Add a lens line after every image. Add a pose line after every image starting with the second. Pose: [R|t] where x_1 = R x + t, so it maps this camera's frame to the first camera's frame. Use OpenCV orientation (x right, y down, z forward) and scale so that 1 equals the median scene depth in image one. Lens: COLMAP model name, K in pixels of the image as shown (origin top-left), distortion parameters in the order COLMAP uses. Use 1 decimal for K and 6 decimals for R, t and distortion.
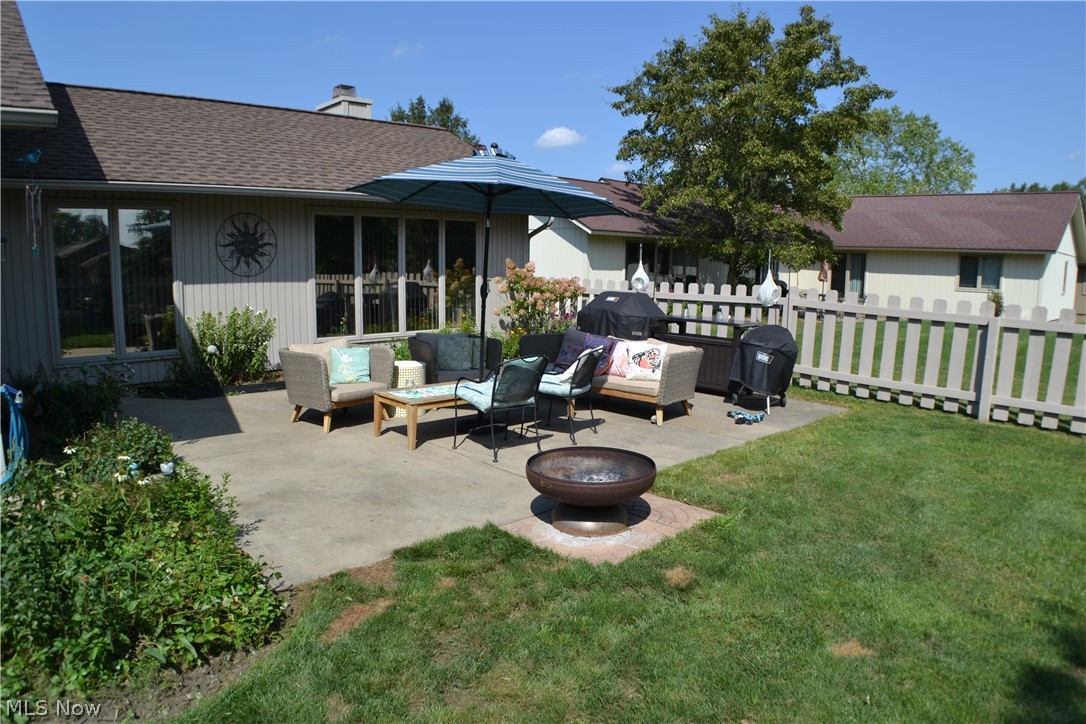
lens RADIAL K [[739.8, 0, 543.0], [0, 739.8, 362.0], [0, 0, 1]] dist [-0.110477, 0.001680]
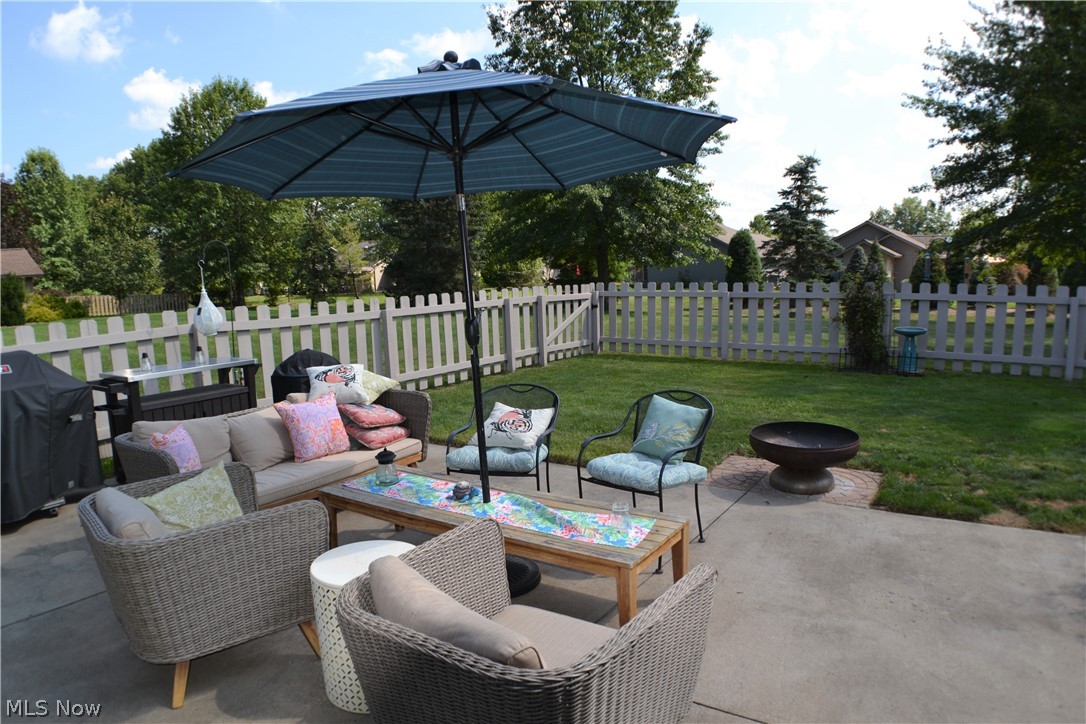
lens RADIAL K [[739.8, 0, 543.0], [0, 739.8, 362.0], [0, 0, 1]] dist [-0.110477, 0.001680]
pose [[-0.265141, -0.155315, 0.951618, -0.490312], [0.170411, 0.963857, 0.204792, -0.144816], [-0.949031, 0.216465, -0.229091, 0.882062]]
